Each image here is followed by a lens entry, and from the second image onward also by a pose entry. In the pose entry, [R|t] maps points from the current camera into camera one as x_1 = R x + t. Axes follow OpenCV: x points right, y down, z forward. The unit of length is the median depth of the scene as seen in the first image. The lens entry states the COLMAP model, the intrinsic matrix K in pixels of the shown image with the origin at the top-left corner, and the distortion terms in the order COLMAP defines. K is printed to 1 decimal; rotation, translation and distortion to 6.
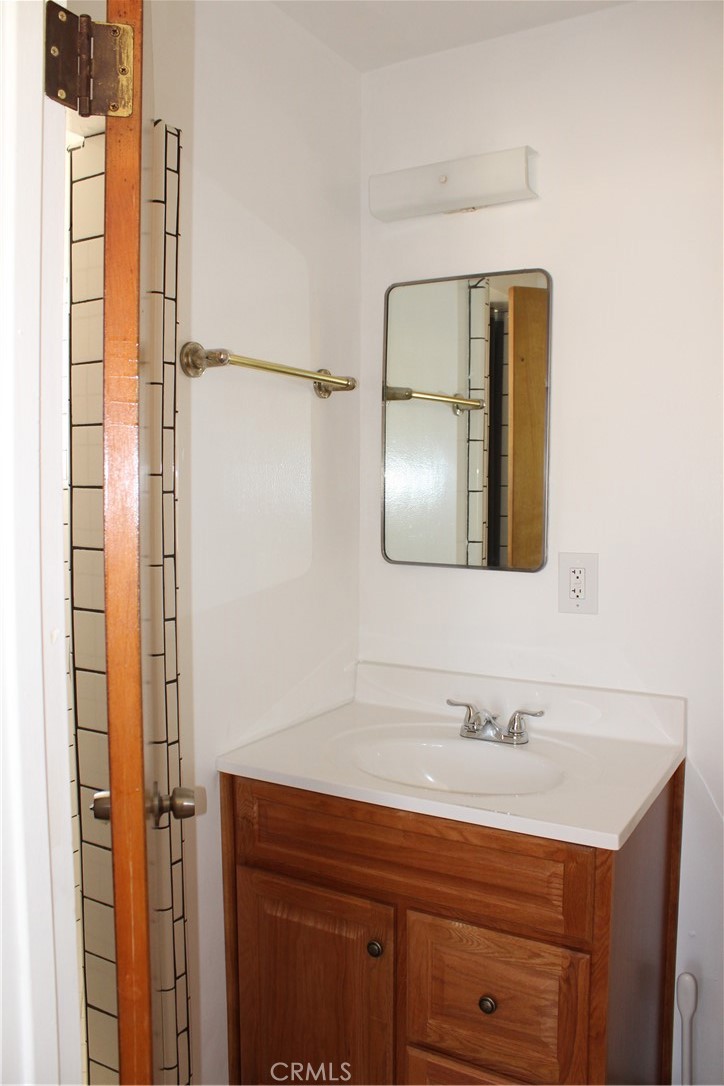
lens RADIAL K [[929.8, 0, 361.7], [0, 929.8, 498.3], [0, 0, 1]] dist [-0.160896, 0.168170]
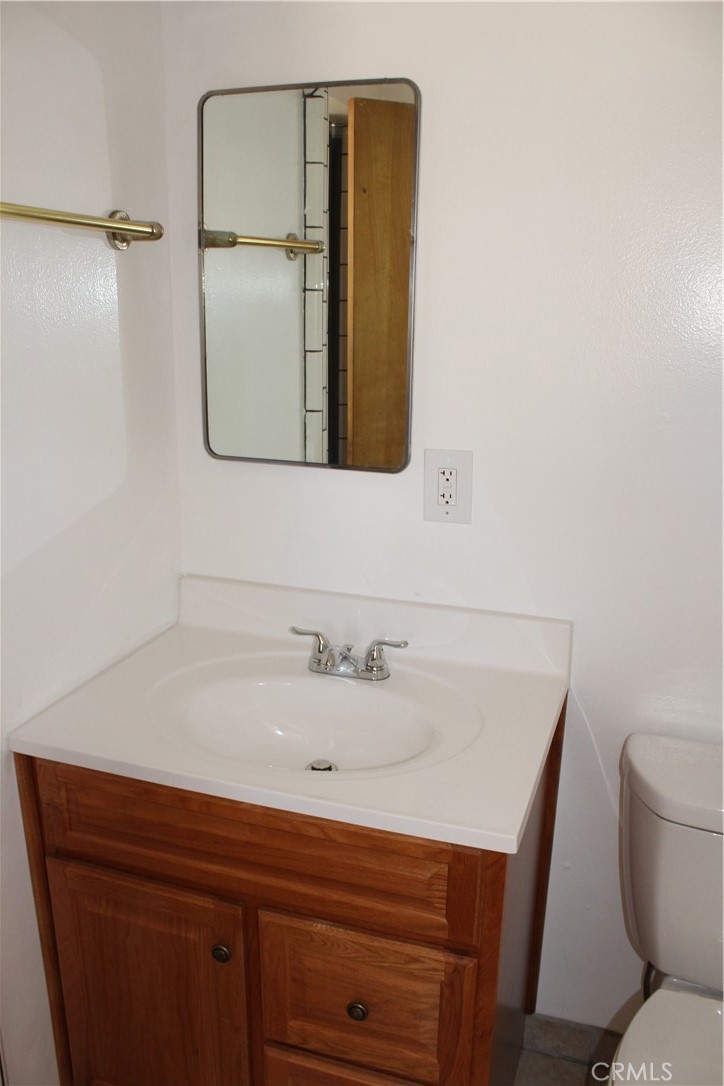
lens RADIAL K [[910.7, 0, 361.4], [0, 910.7, 530.1], [0, 0, 1]] dist [-0.160056, 0.144076]
pose [[0.981338, -0.046031, 0.186700, 0.006488], [0.000070, 0.971010, 0.239038, -0.070952], [-0.192291, -0.234564, 0.952892, 0.257947]]
